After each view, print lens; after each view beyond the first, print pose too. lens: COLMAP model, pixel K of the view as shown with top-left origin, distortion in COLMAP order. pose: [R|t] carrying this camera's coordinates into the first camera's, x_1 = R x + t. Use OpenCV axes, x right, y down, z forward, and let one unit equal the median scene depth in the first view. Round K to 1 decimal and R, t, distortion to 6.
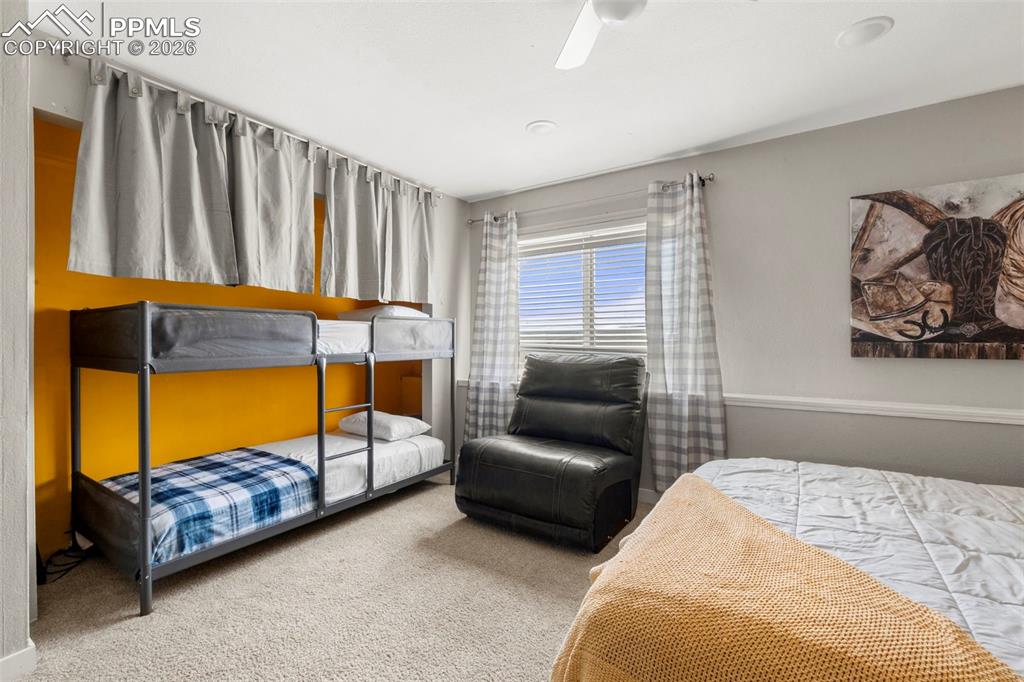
lens RADIAL K [[451.4, 0, 512.0], [0, 451.4, 341.0], [0, 0, 1]] dist [-0.000797, 0.000119]
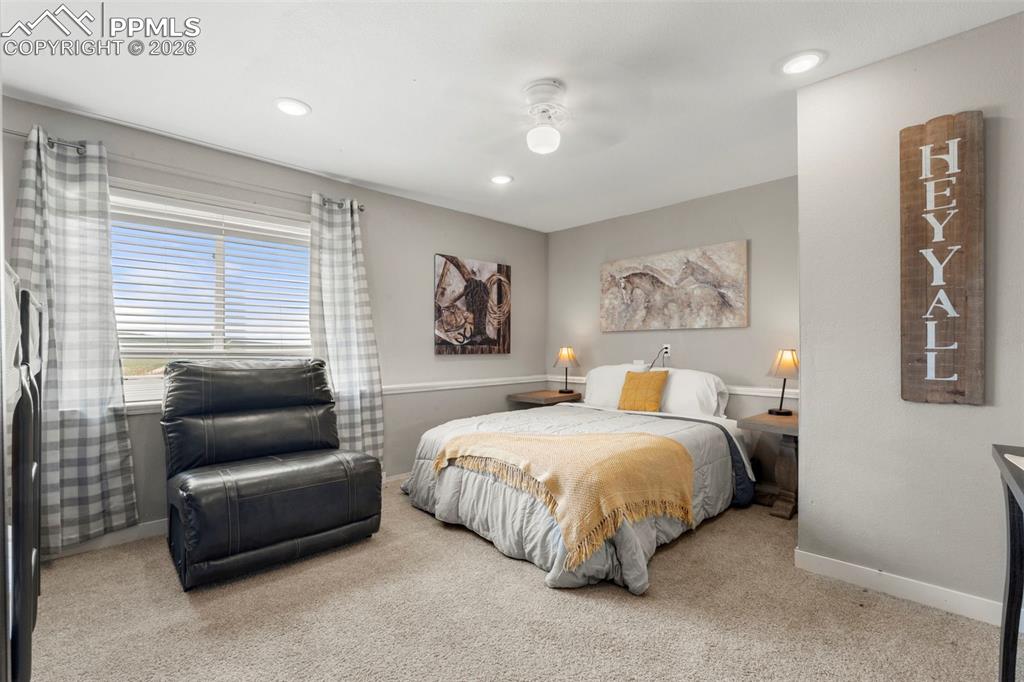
lens RADIAL K [[470.2, 0, 512.0], [0, 470.2, 341.0], [0, 0, 1]] dist [0.000927, 0.000188]
pose [[0.212763, 0.009707, 0.977056, -0.810413], [-0.000792, 0.999952, -0.009762, 0.003400], [-0.977103, 0.001303, 0.212761, 0.398169]]
